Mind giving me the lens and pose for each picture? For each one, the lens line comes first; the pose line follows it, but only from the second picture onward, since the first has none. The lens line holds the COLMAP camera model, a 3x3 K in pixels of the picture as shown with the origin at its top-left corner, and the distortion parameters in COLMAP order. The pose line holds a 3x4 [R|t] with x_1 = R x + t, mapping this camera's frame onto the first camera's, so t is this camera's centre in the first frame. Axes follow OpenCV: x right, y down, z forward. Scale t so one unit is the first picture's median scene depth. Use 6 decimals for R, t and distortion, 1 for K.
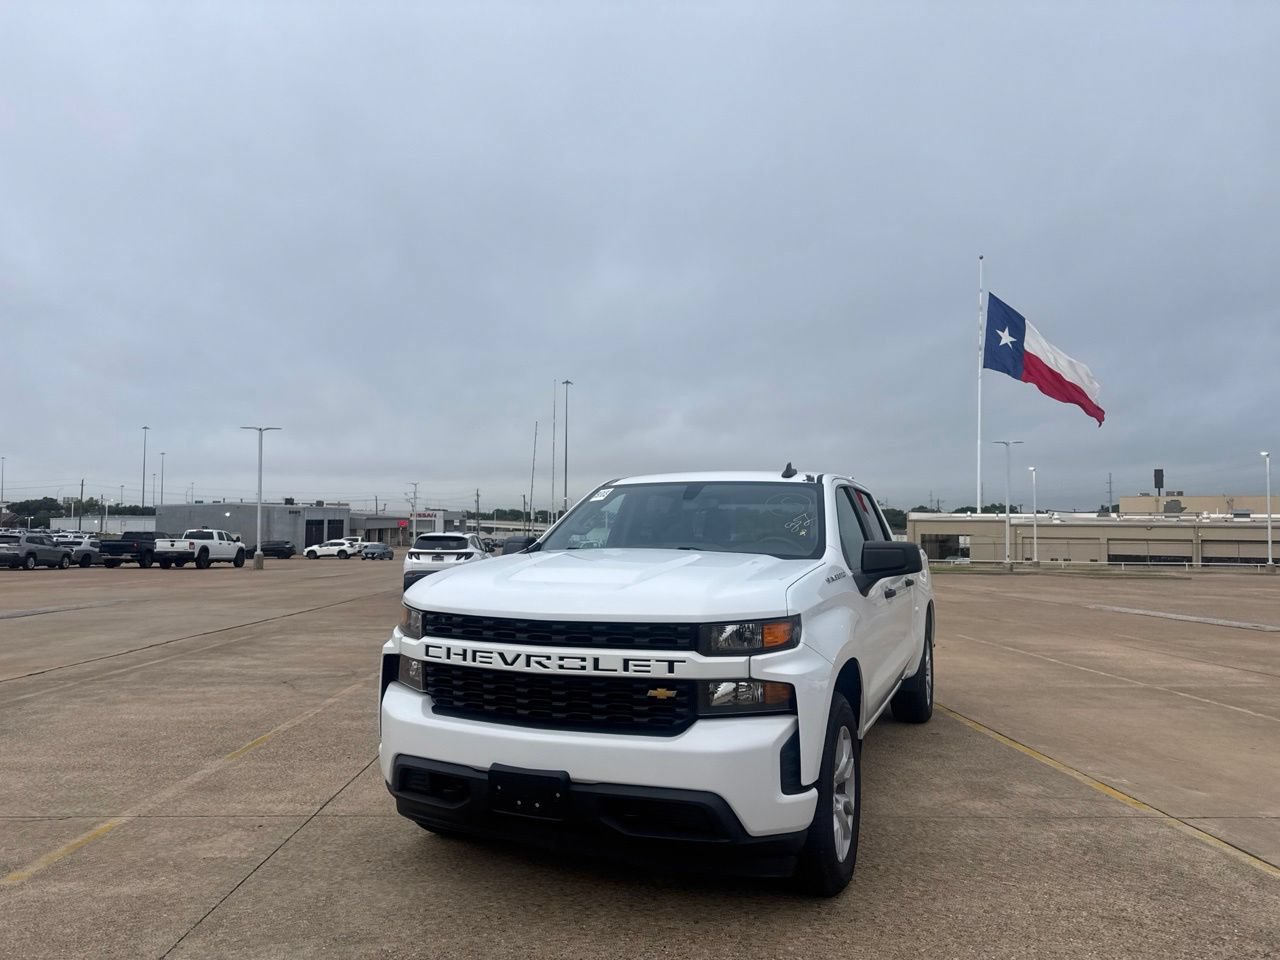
lens RADIAL K [[919.7, 0, 635.6], [0, 919.7, 440.9], [0, 0, 1]] dist [0.066870, -0.082510]
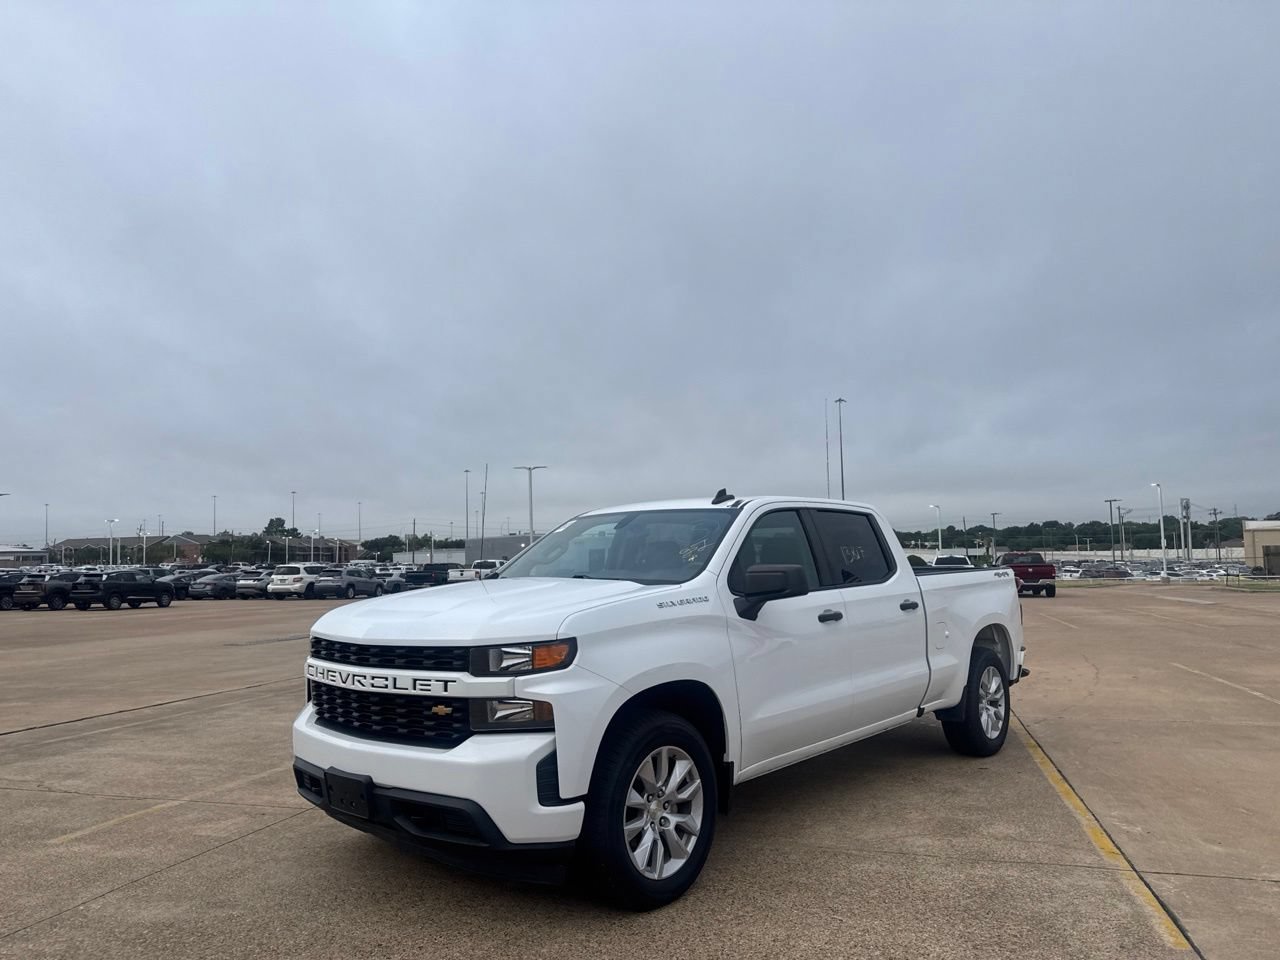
lens RADIAL K [[913.9, 0, 630.2], [0, 913.9, 437.1], [0, 0, 1]] dist [0.067107, -0.081649]
pose [[0.945195, -0.067844, -0.319380, 0.418277], [0.058406, 0.997529, -0.039049, -0.000973], [0.321240, 0.018256, 0.946822, 0.003108]]
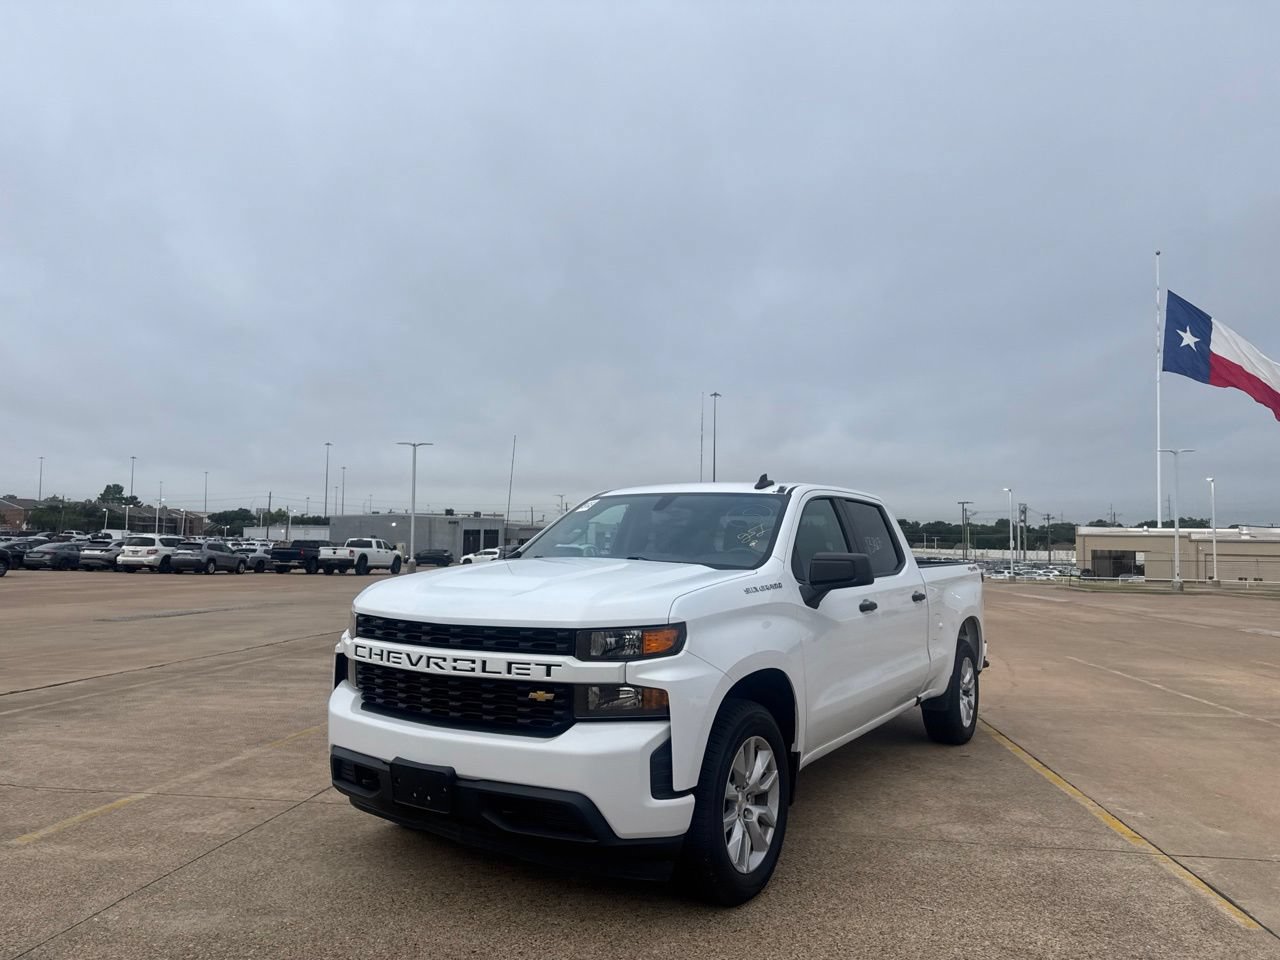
lens RADIAL K [[916.0, 0, 639.8], [0, 916.0, 429.5], [0, 0, 1]] dist [0.061604, -0.075867]
pose [[0.985960, -0.012568, -0.166510, 0.210785], [0.008294, 0.999619, -0.026334, -0.000192], [0.166778, 0.024583, 0.985688, -0.011308]]
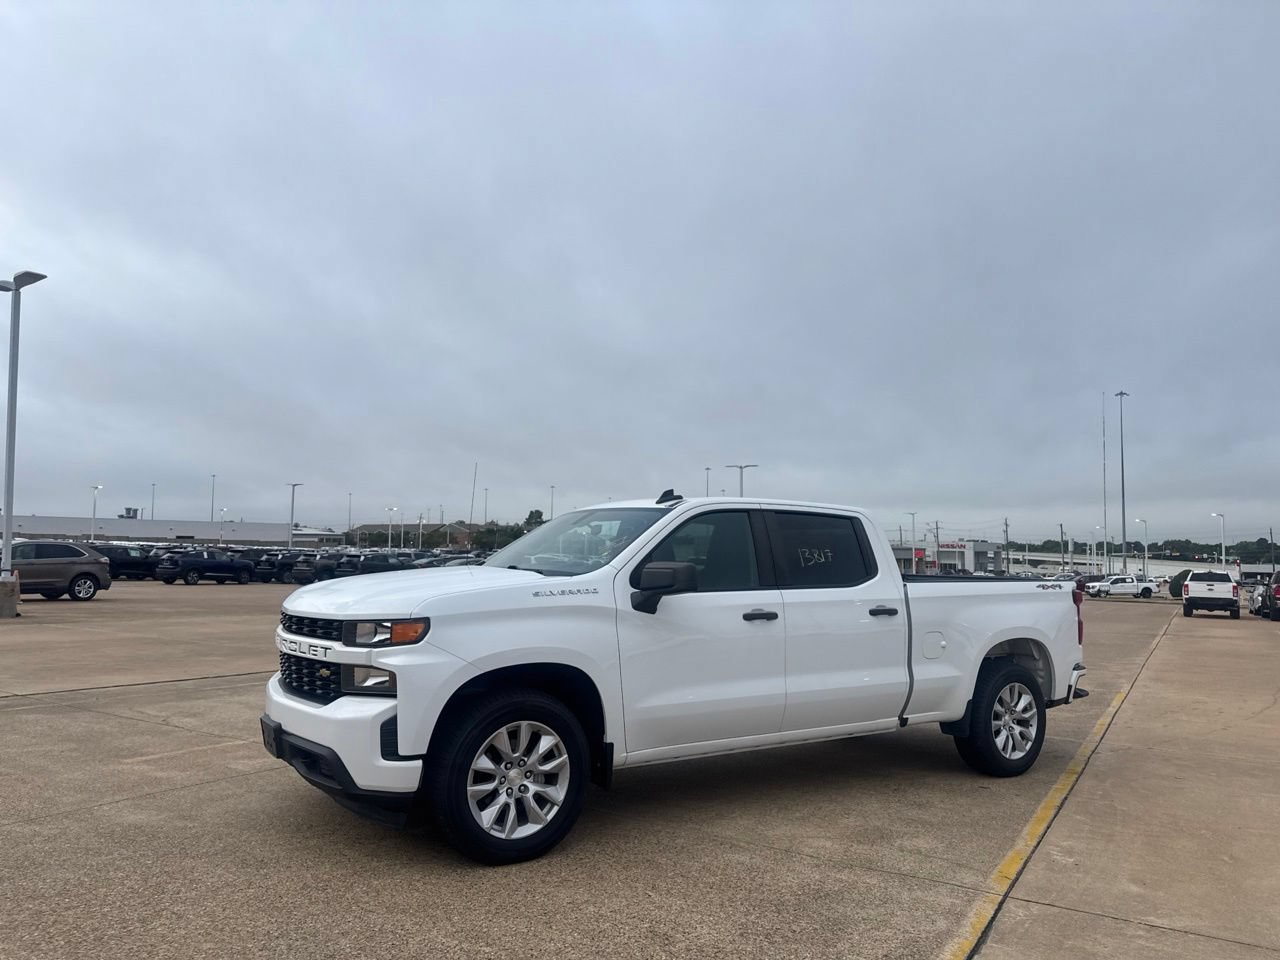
lens RADIAL K [[919.7, 0, 635.6], [0, 919.7, 440.9], [0, 0, 1]] dist [0.066870, -0.082510]
pose [[0.818878, -0.064155, -0.570370, 0.786225], [0.045290, 0.997857, -0.047217, 0.016086], [0.572178, 0.012833, 0.820029, 0.104354]]
